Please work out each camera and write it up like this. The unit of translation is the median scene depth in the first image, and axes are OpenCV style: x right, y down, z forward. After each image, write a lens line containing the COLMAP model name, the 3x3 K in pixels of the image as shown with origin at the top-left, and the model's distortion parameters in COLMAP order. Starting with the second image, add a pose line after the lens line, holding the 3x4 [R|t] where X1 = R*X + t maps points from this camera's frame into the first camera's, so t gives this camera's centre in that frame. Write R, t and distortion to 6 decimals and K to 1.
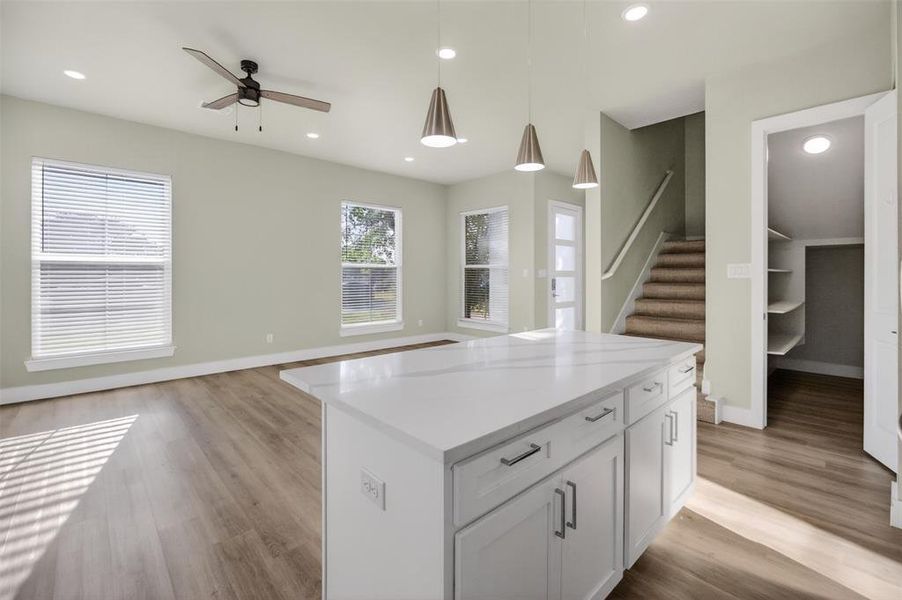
lens RADIAL K [[392.1, 0, 437.8], [0, 392.1, 265.0], [0, 0, 1]] dist [-0.002866, -0.000035]
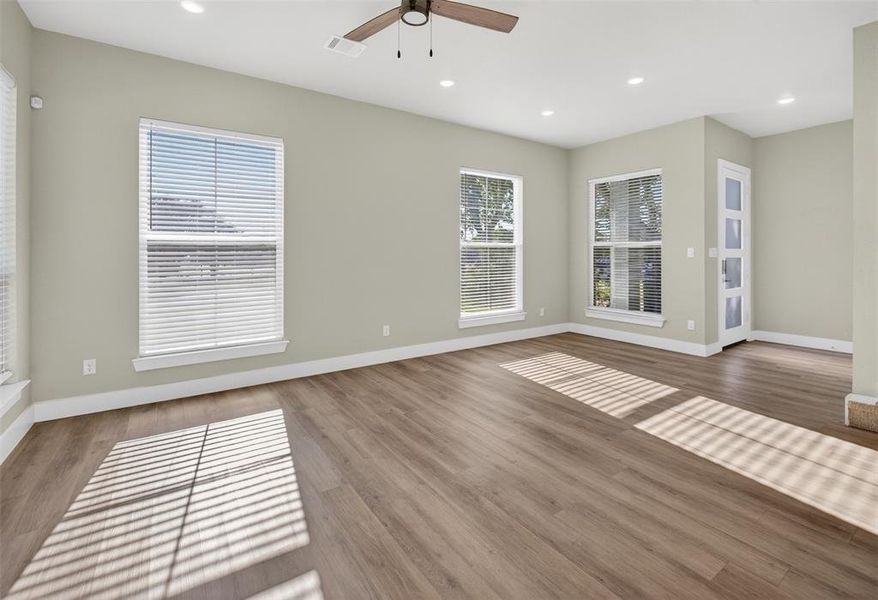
lens RADIAL K [[398.6, 0, 440.6], [0, 398.6, 241.9], [0, 0, 1]] dist [-0.003015, -0.000039]
pose [[0.991844, -0.006981, -0.127264, -0.292574], [0.006403, 0.999967, -0.004946, 0.000788], [0.127294, 0.004091, 0.991857, 0.237407]]
